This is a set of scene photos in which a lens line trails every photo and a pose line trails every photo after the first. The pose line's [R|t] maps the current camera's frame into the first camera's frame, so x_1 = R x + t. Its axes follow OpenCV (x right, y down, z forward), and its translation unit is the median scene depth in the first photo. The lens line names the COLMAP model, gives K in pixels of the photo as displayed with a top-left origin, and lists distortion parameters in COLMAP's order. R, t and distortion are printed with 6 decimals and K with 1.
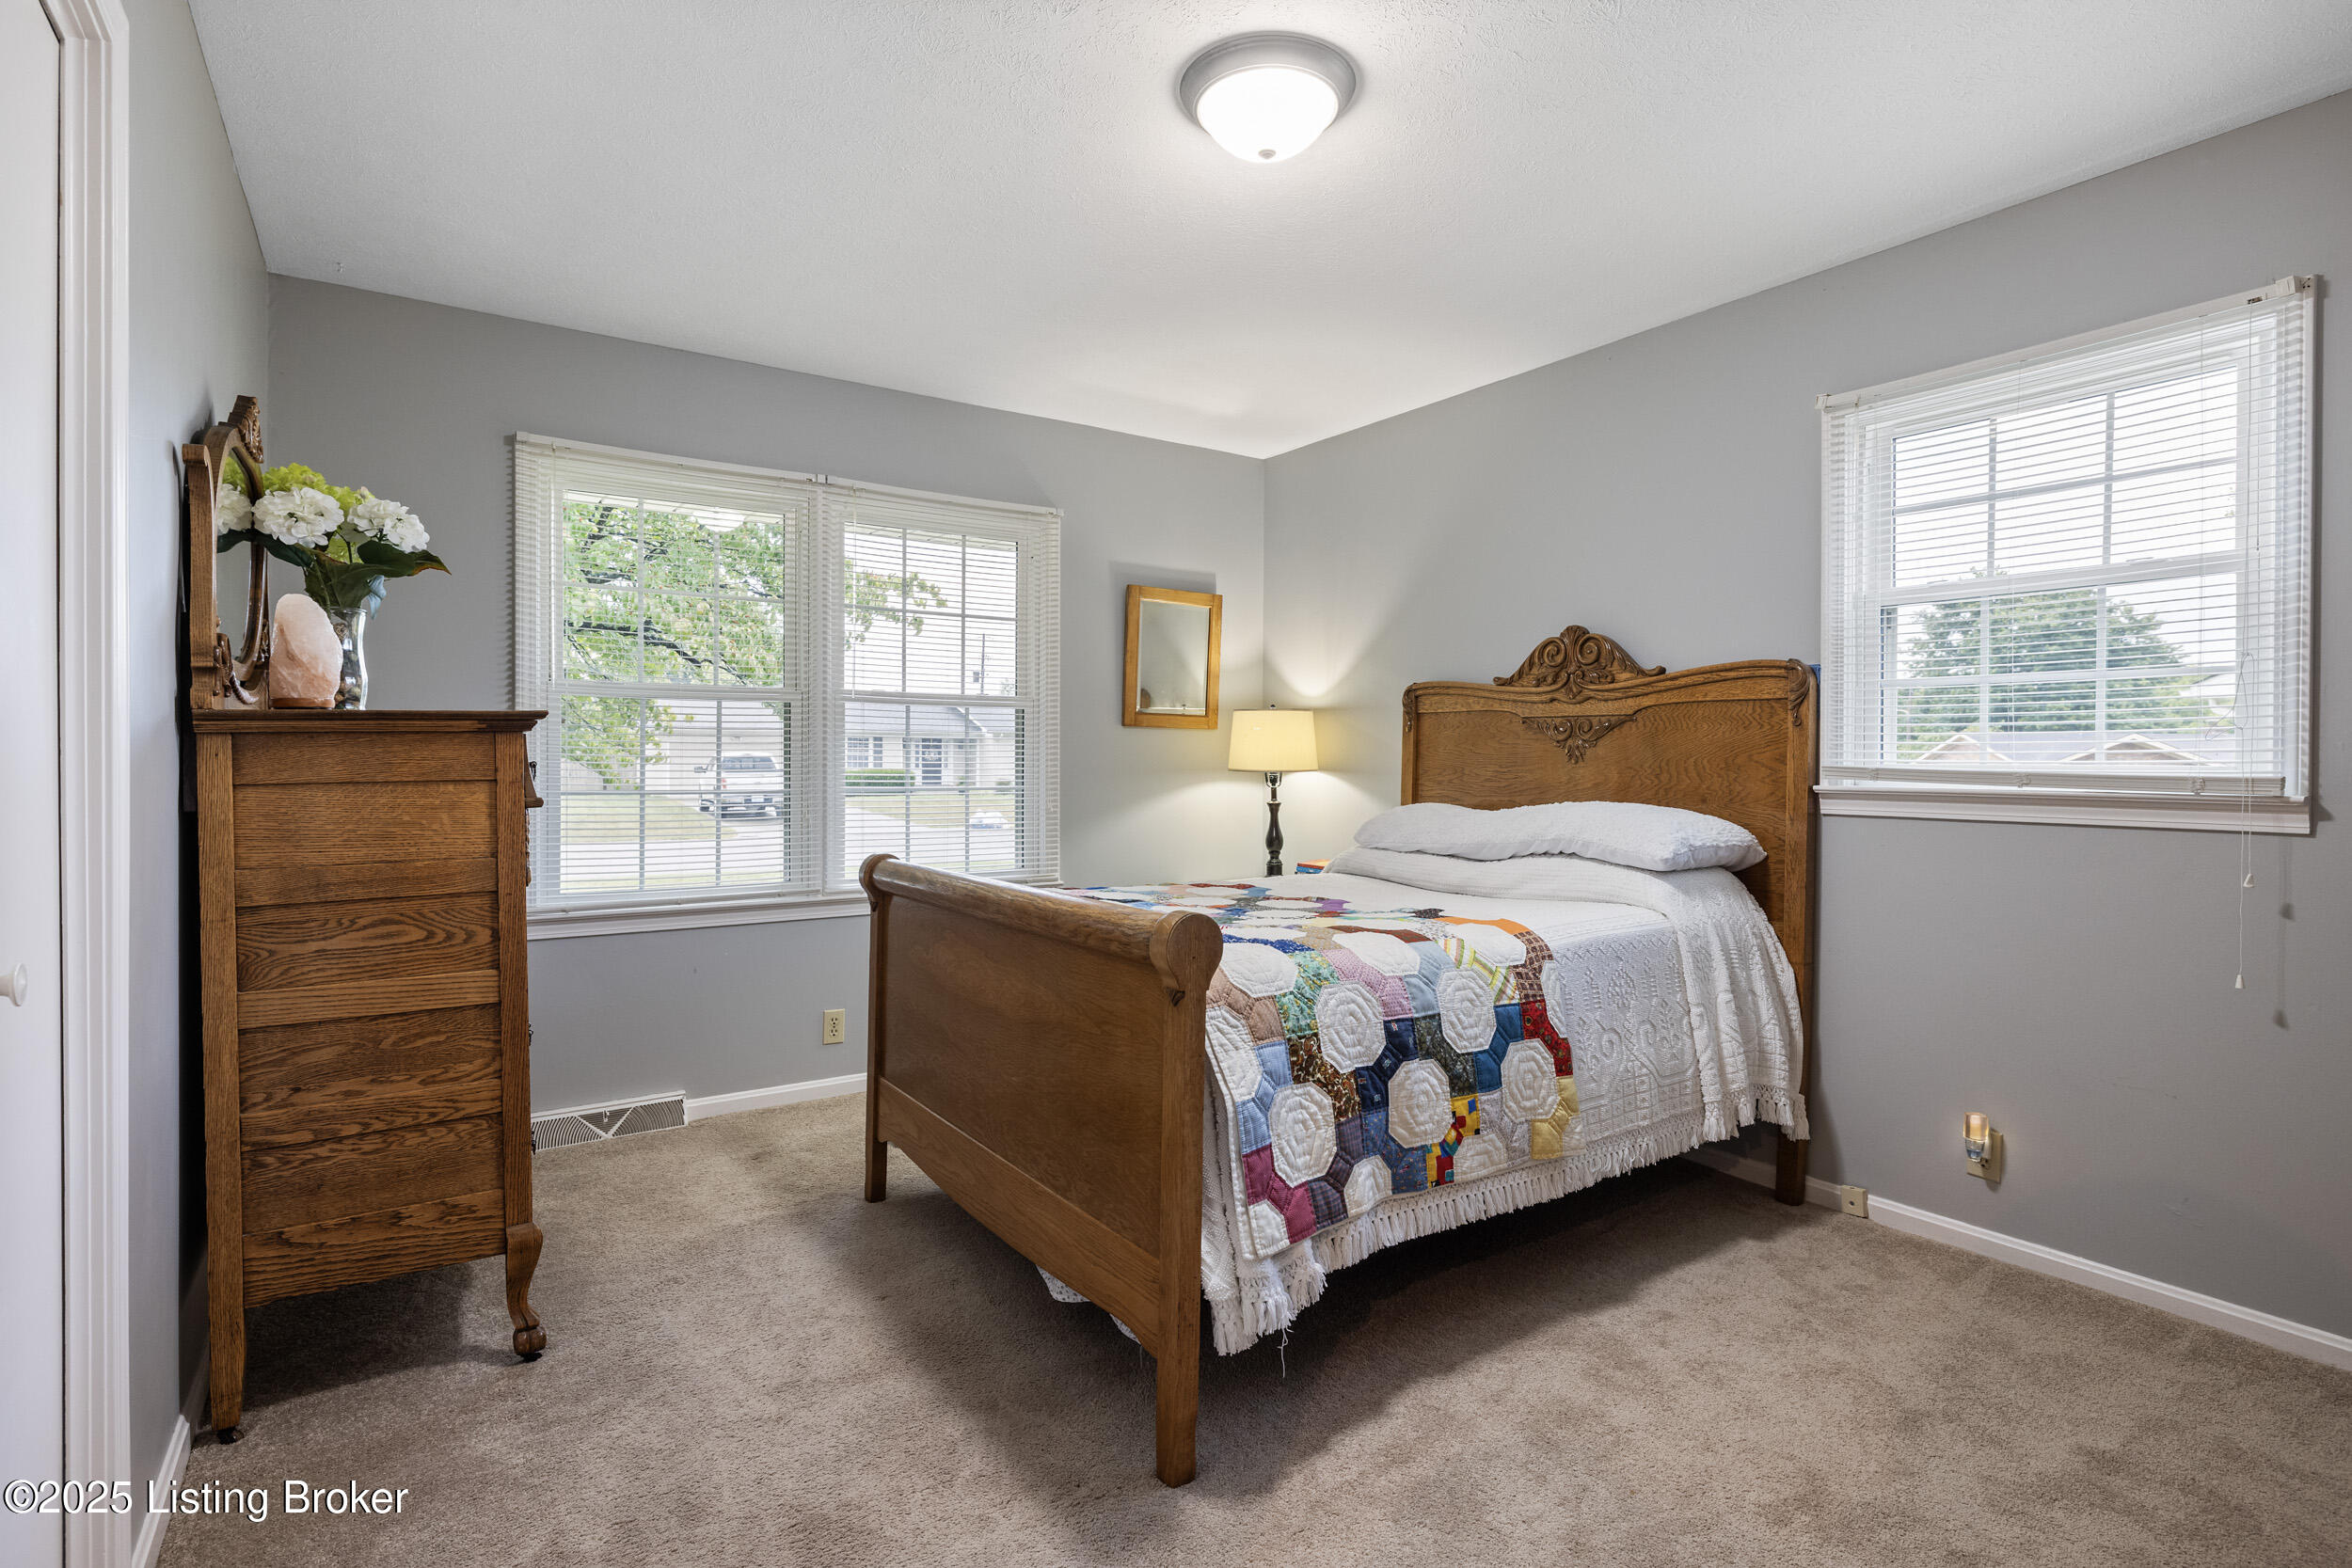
lens RADIAL K [[1161.8, 0, 1183.1], [0, 1161.8, 780.6], [0, 0, 1]] dist [-0.005145, -0.000642]
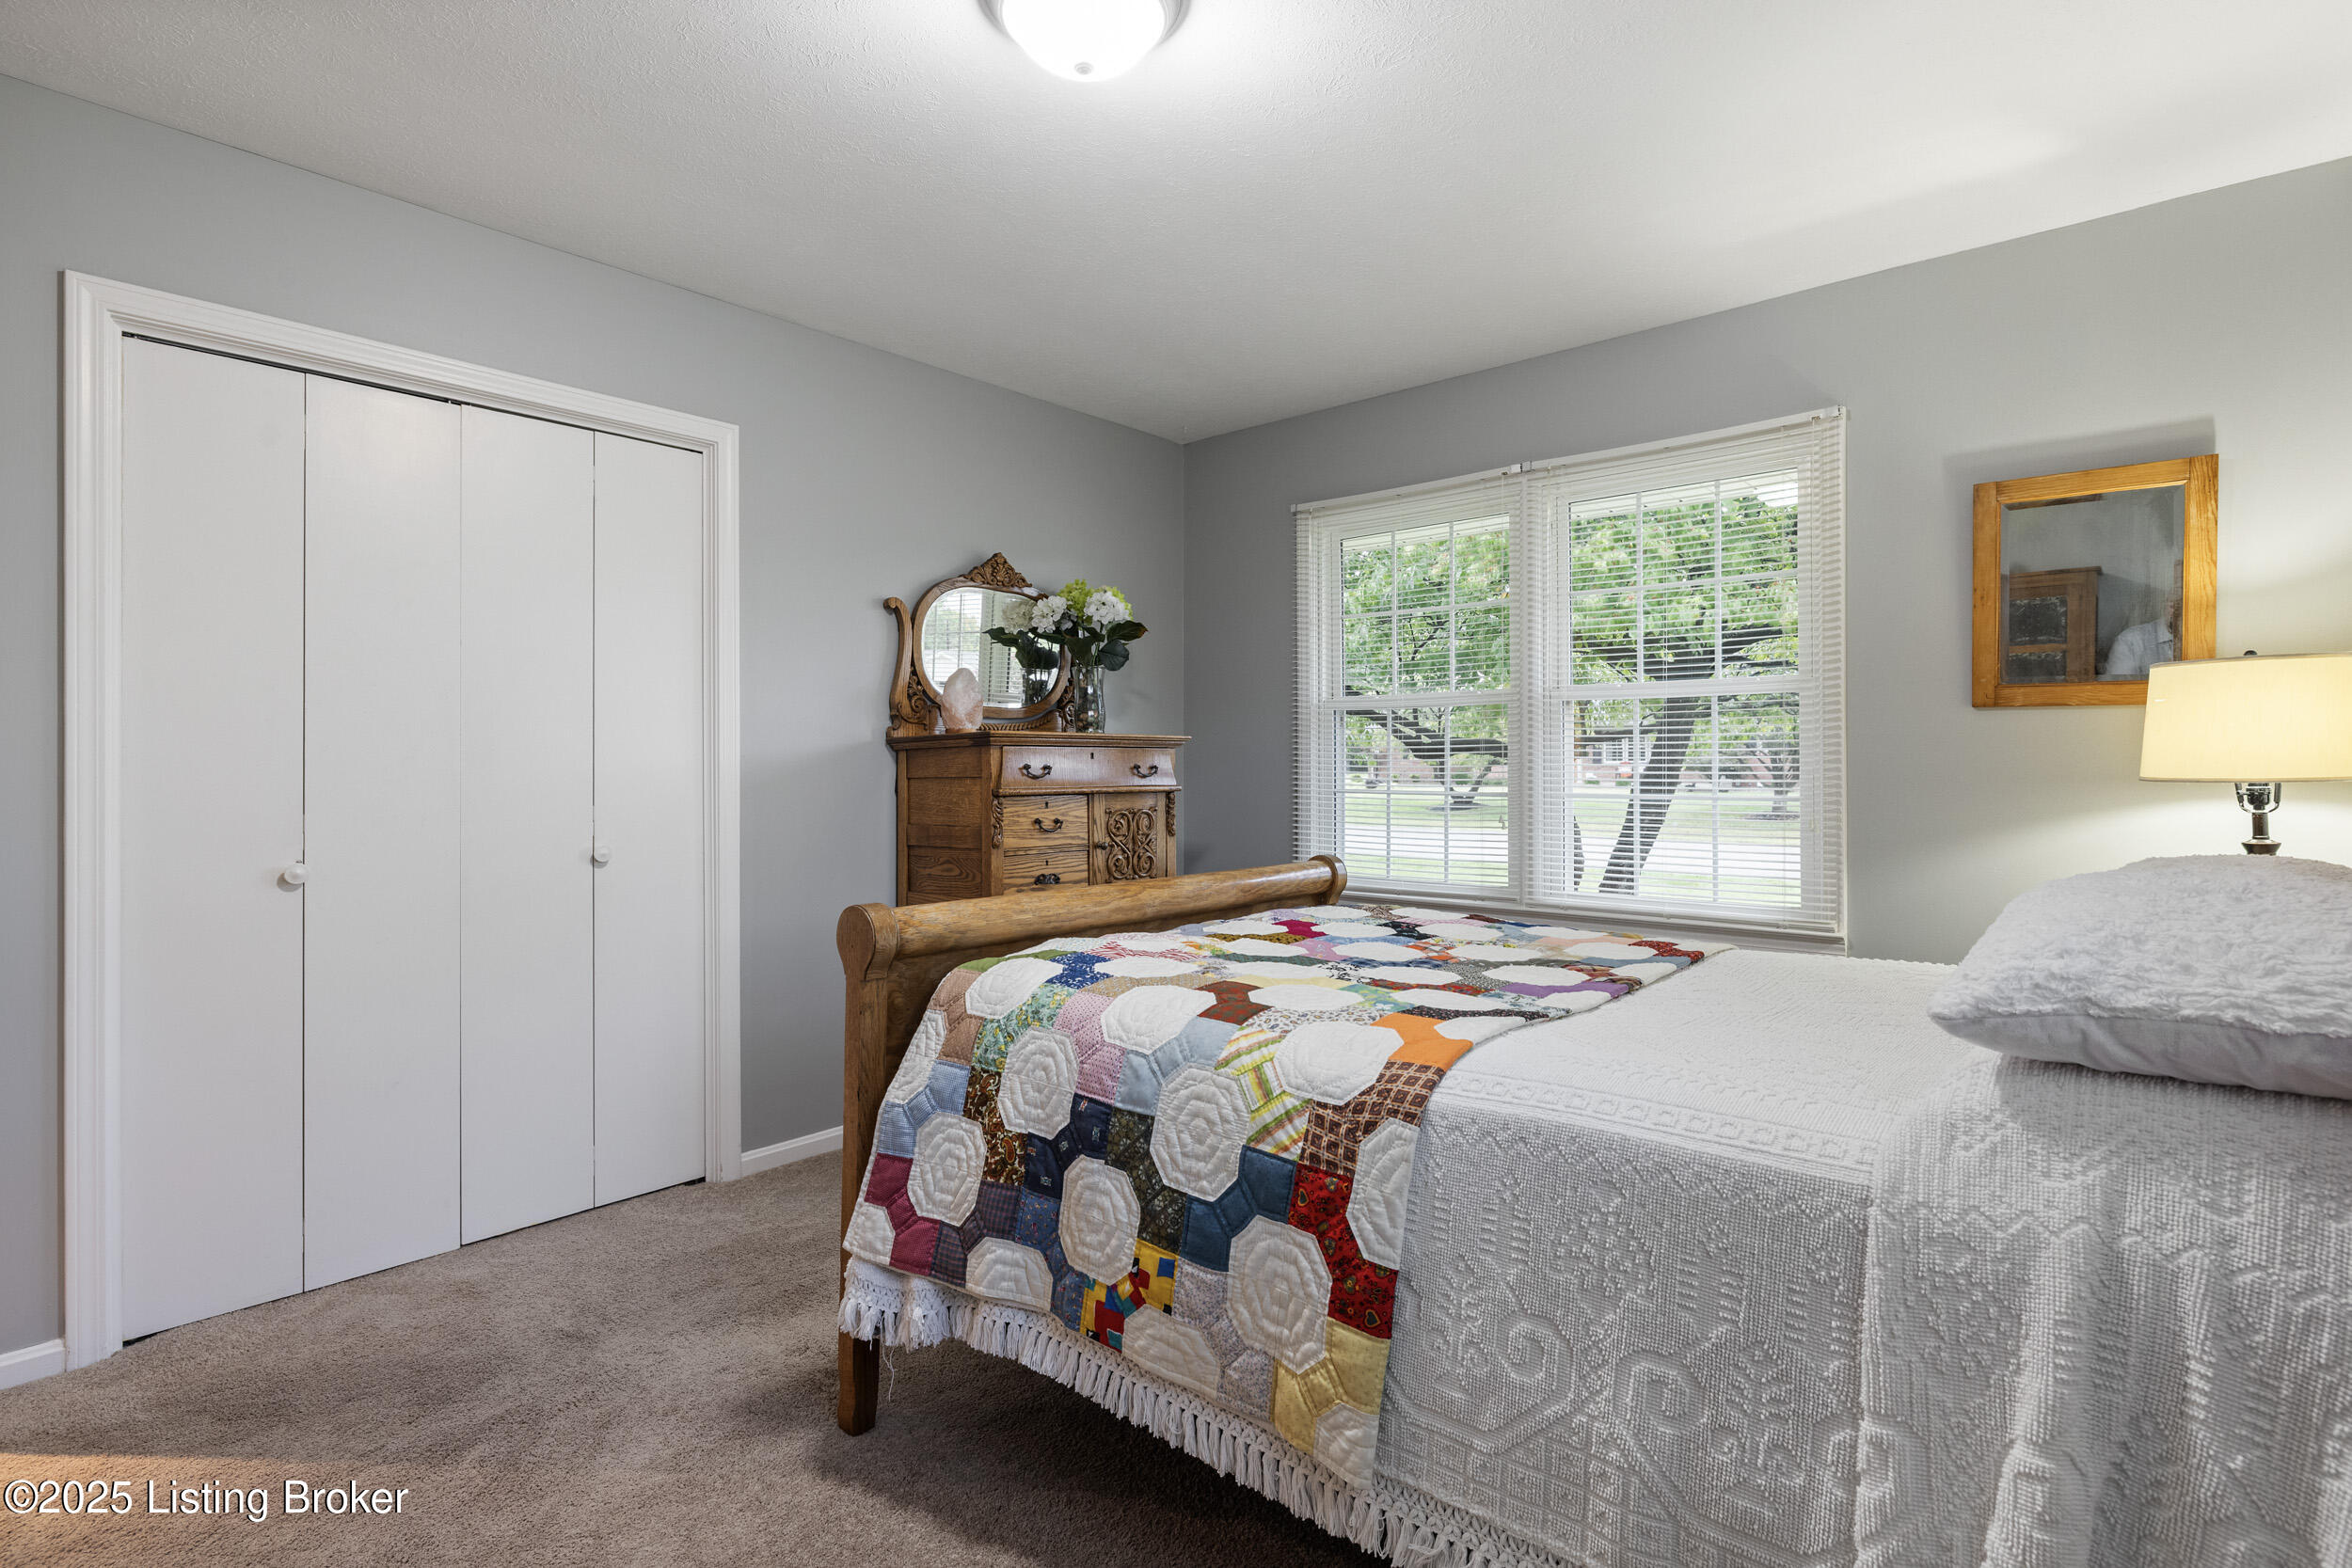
lens RADIAL K [[1161.8, 0, 1182.5], [0, 1161.8, 770.1], [0, 0, 1]] dist [-0.005145, -0.000642]
pose [[0.235760, 0.002529, -0.971808, 0.919561], [-0.014257, 0.999898, -0.000856, -0.011690], [0.971707, 0.014057, 0.235772, 0.850856]]
